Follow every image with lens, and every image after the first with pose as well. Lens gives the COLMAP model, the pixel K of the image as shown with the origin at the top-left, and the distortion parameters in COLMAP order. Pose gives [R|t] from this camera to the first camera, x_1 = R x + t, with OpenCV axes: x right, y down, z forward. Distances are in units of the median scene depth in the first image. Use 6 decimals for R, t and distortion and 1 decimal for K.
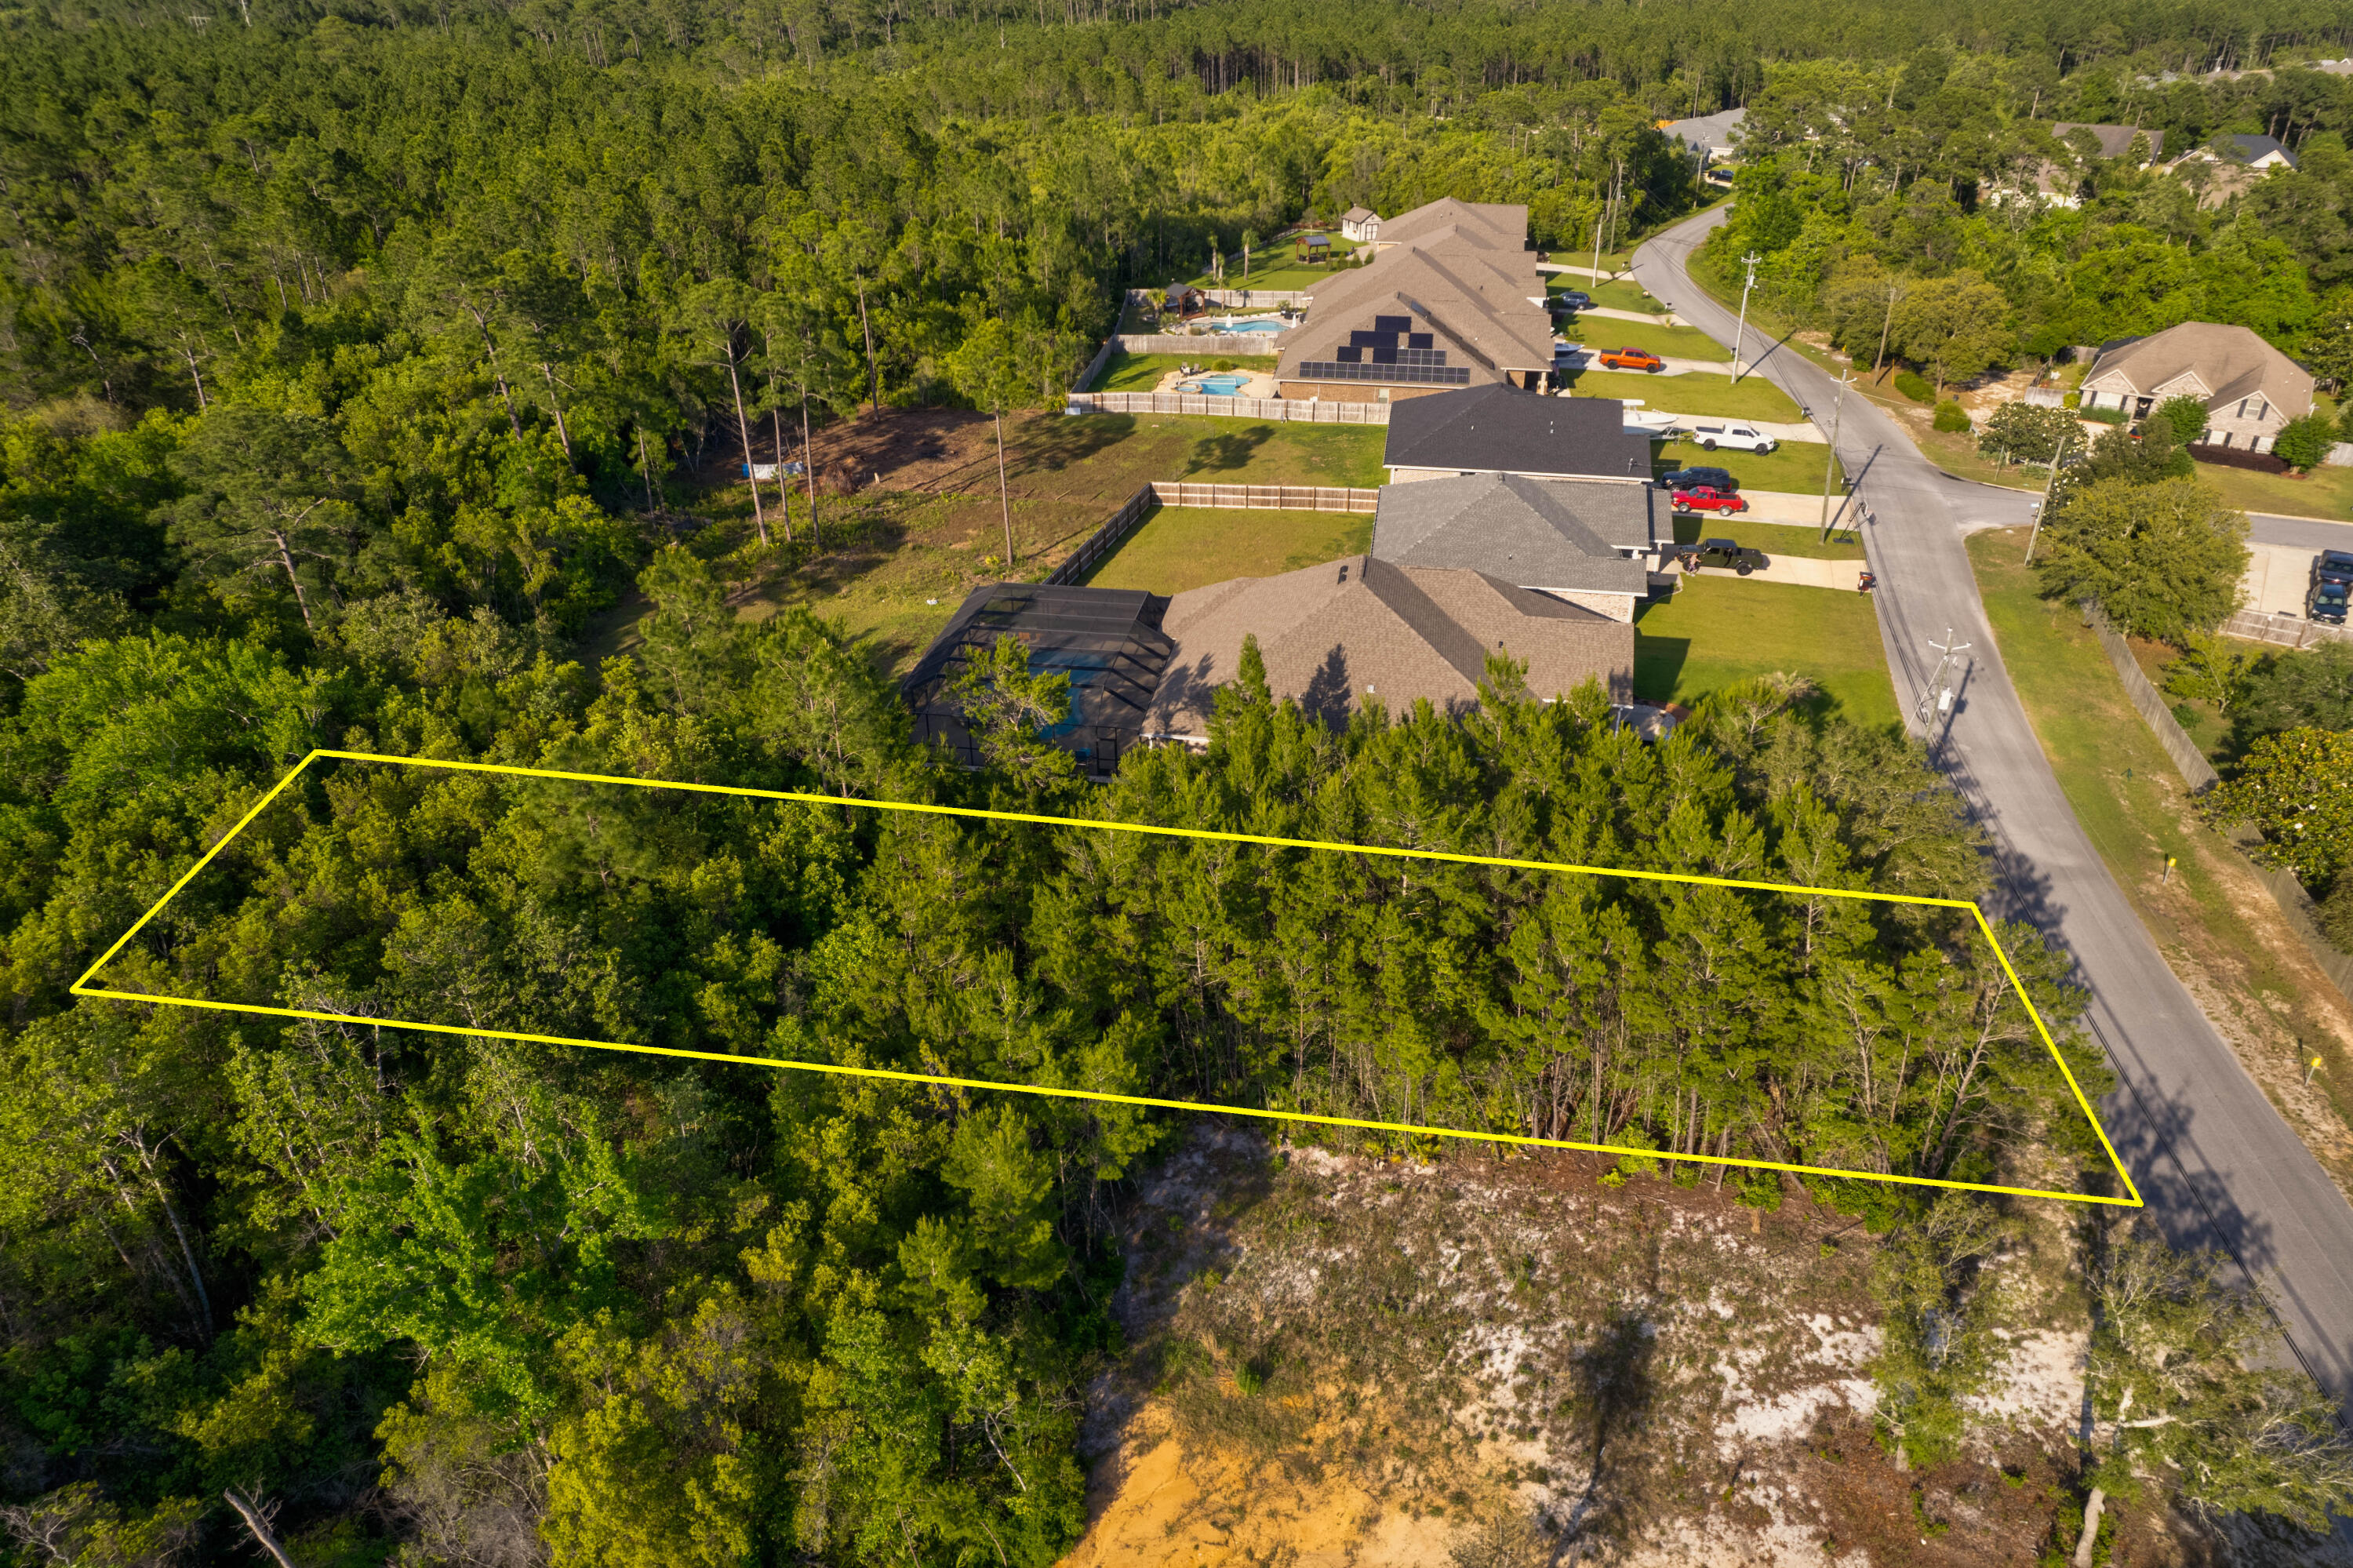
lens RADIAL K [[1505.0, 0, 1182.6], [0, 1505.0, 793.6], [0, 0, 1]] dist [-0.078630, 0.073899]
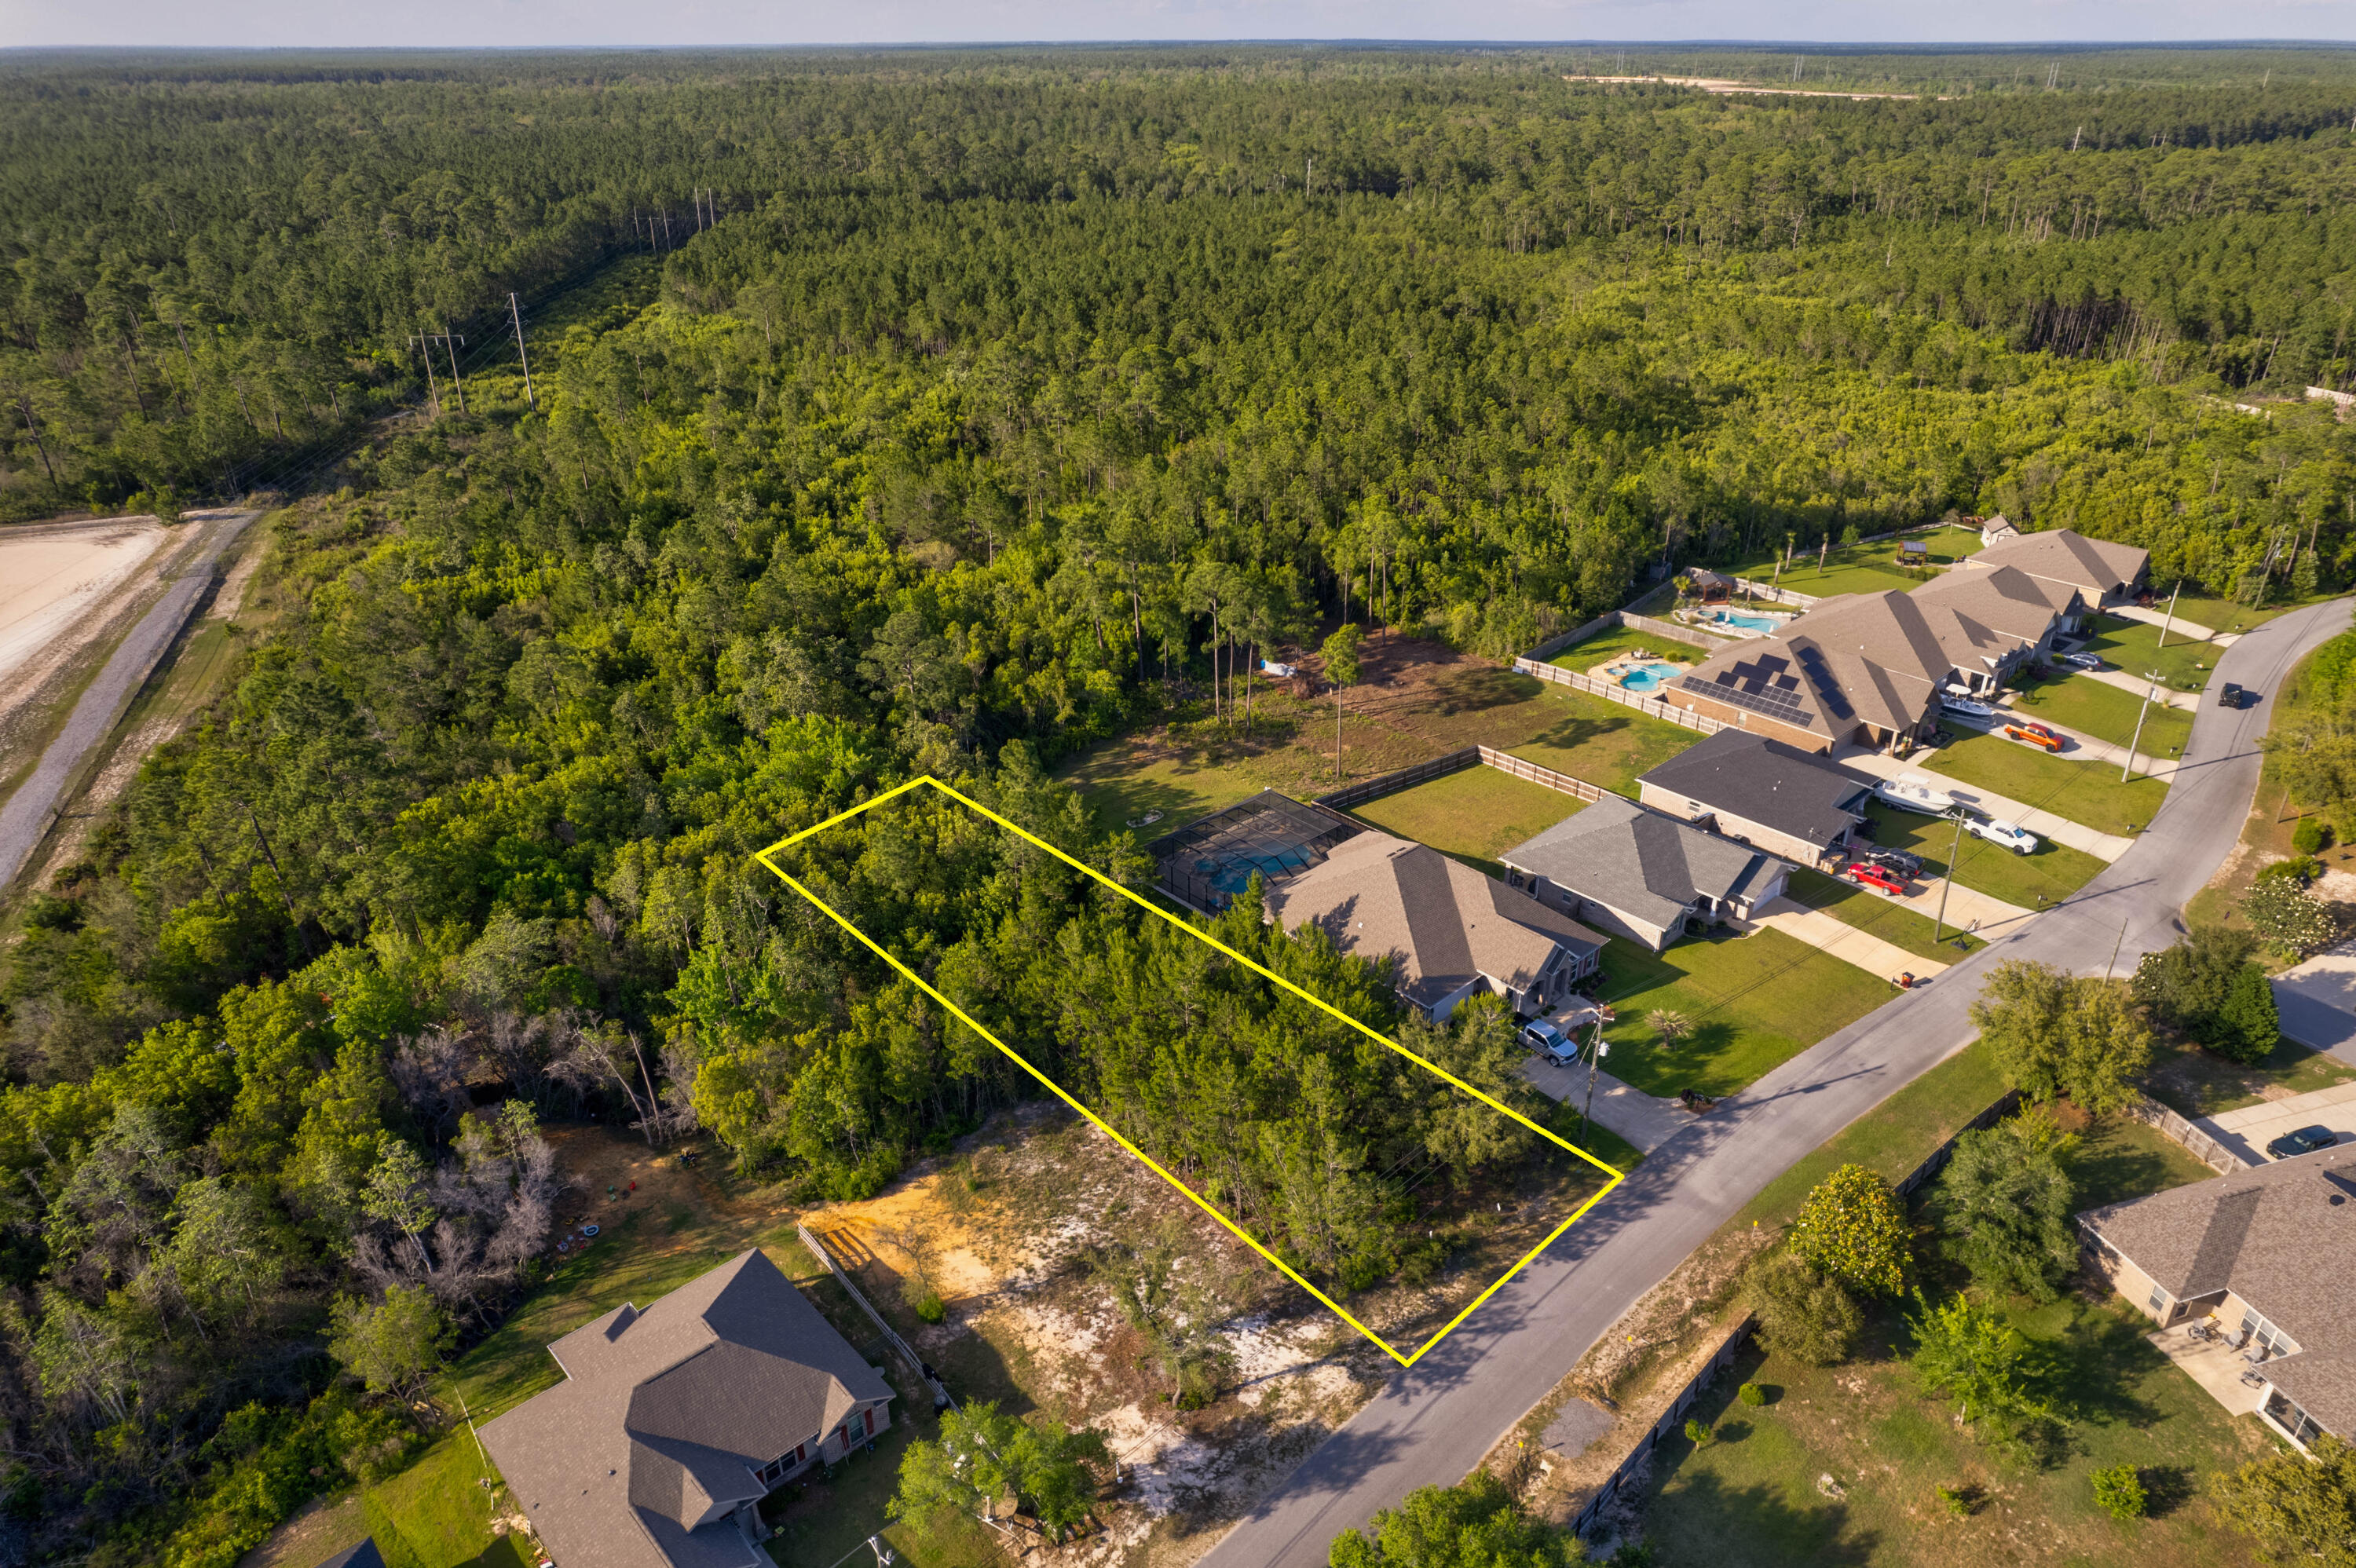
lens RADIAL K [[1505.8, 0, 1182.5], [0, 1505.8, 794.1], [0, 0, 1]] dist [-0.076246, 0.067647]
pose [[0.790486, 0.278821, -0.545335, 0.827327], [-0.303346, 0.951726, 0.046890, -0.224531], [0.532084, 0.128360, 0.836905, -0.482689]]
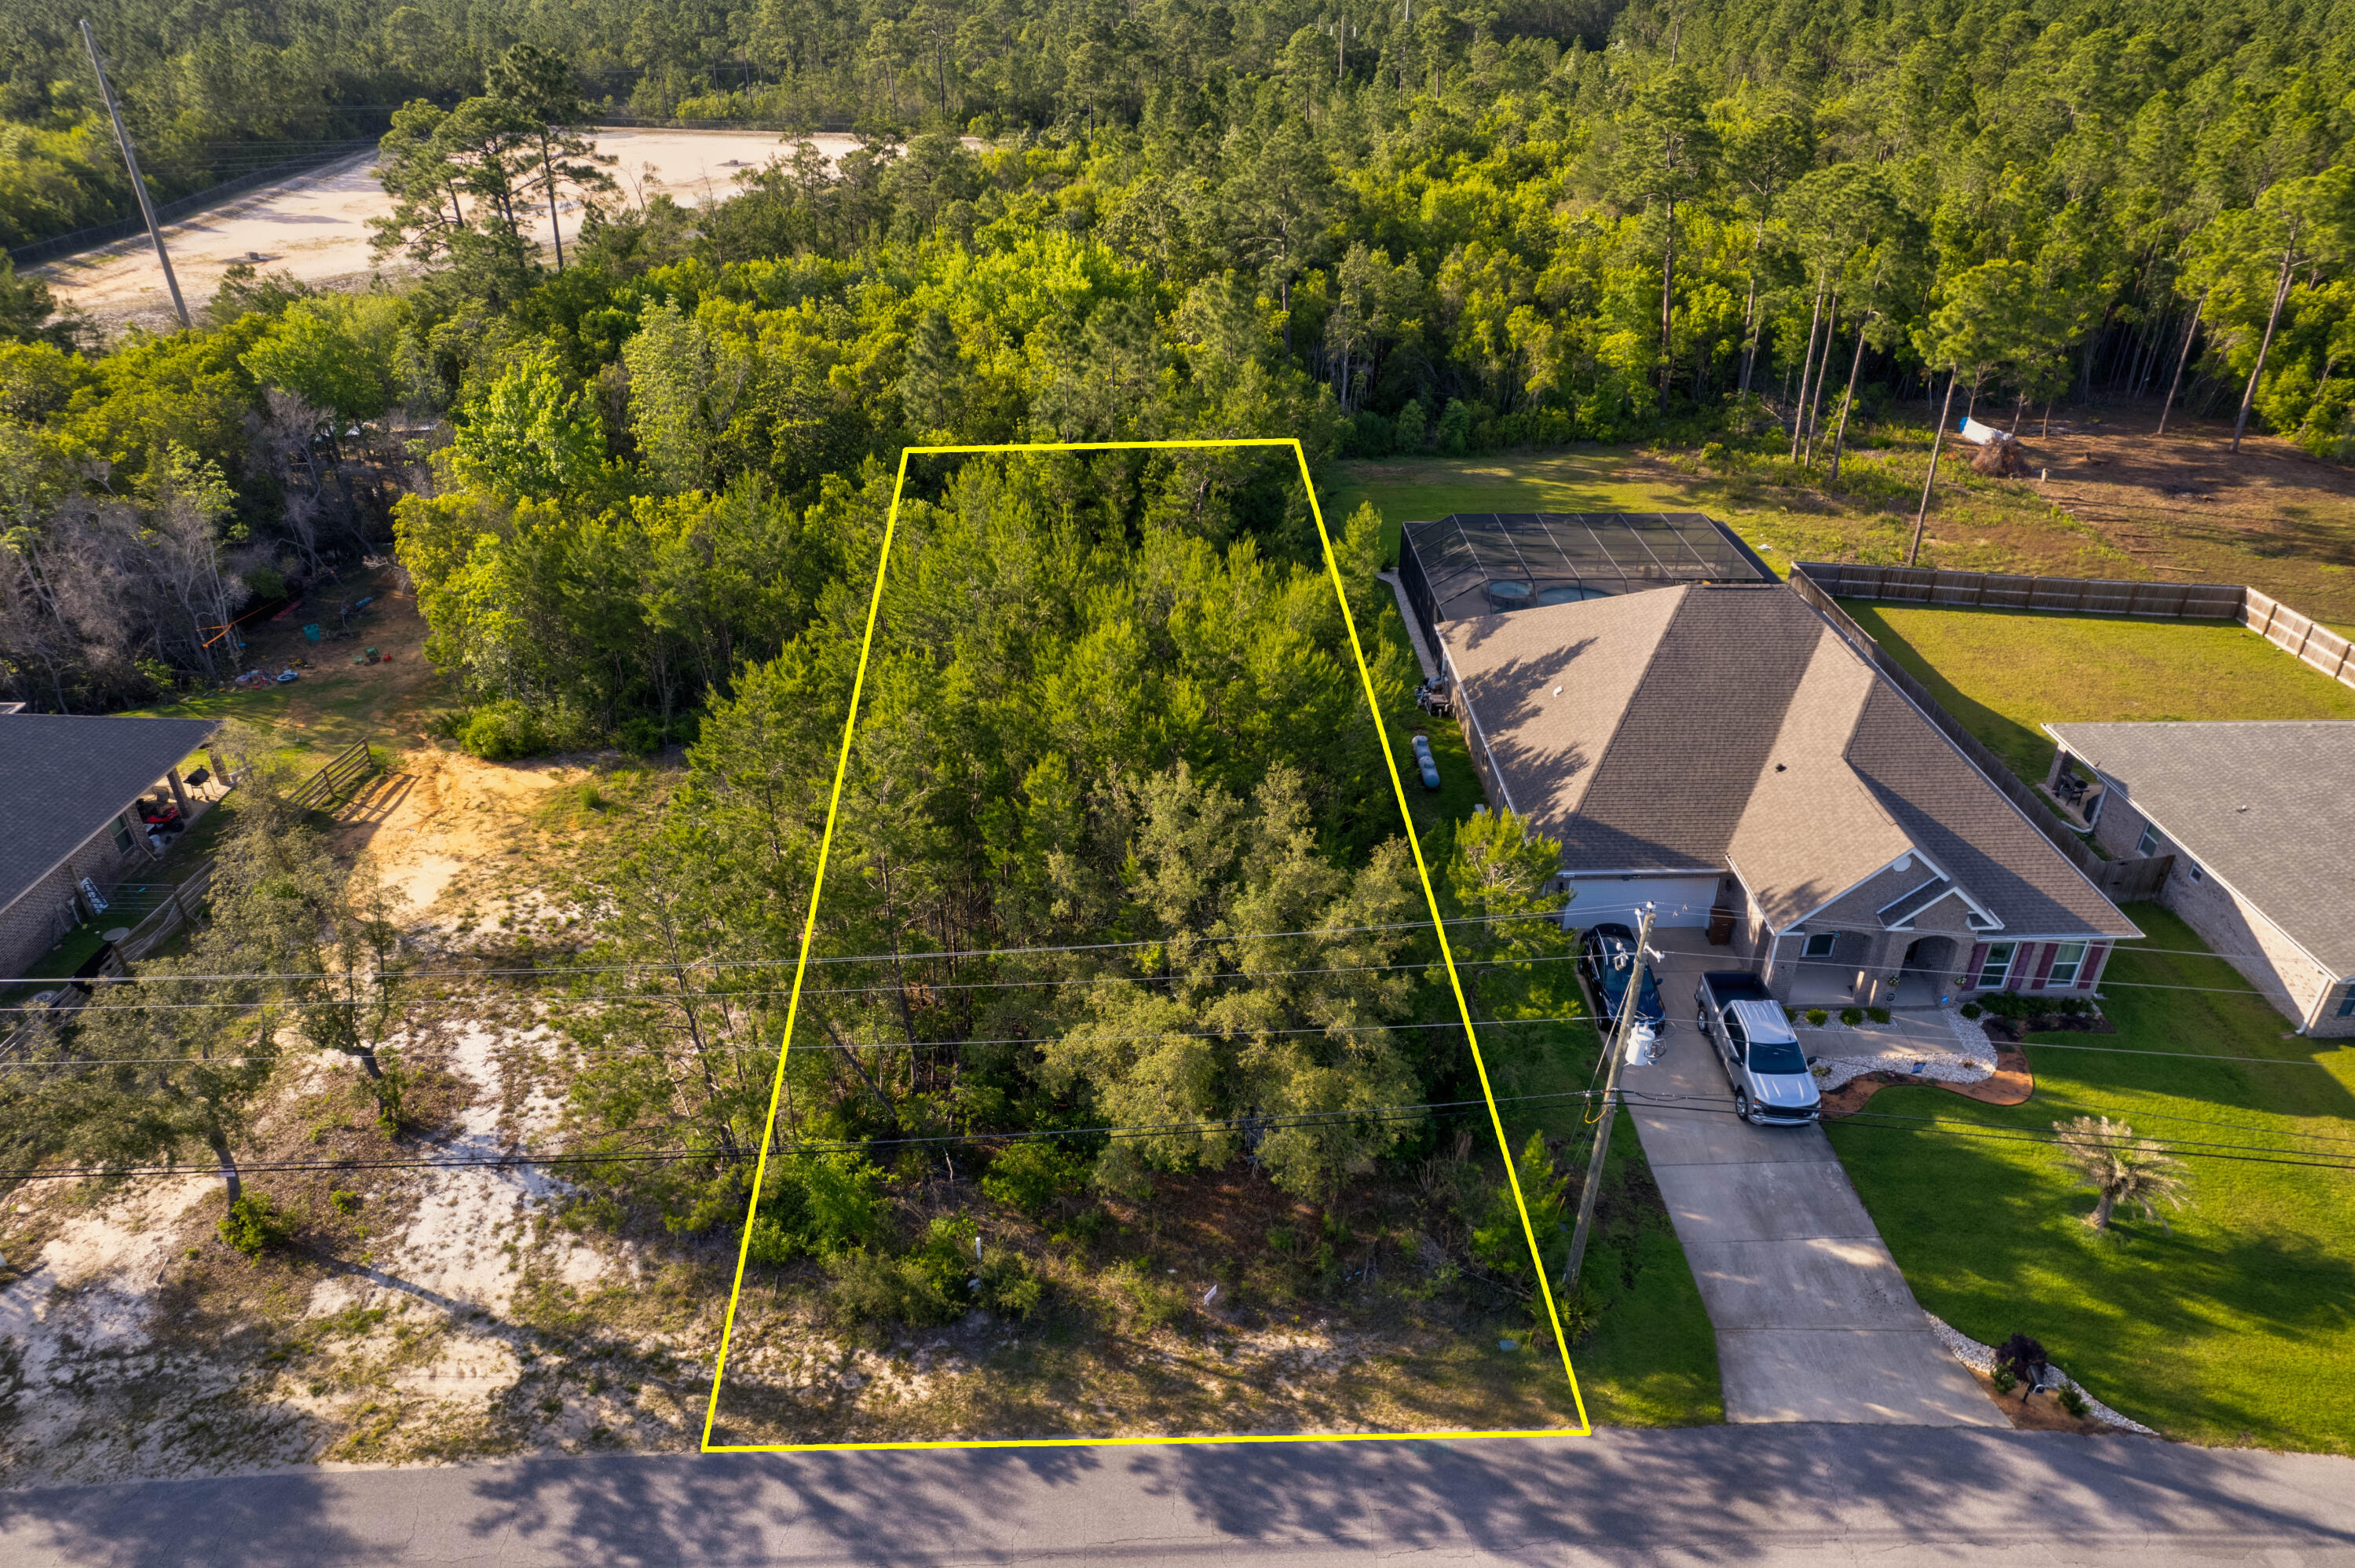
lens RADIAL K [[1510.4, 0, 1184.1], [0, 1510.4, 790.1], [0, 0, 1]] dist [-0.088026, 0.083154]
pose [[0.180667, 0.489601, -0.853024, 0.775067], [-0.489621, 0.796963, 0.353725, -0.208980], [0.853013, 0.353752, 0.383704, 0.570134]]
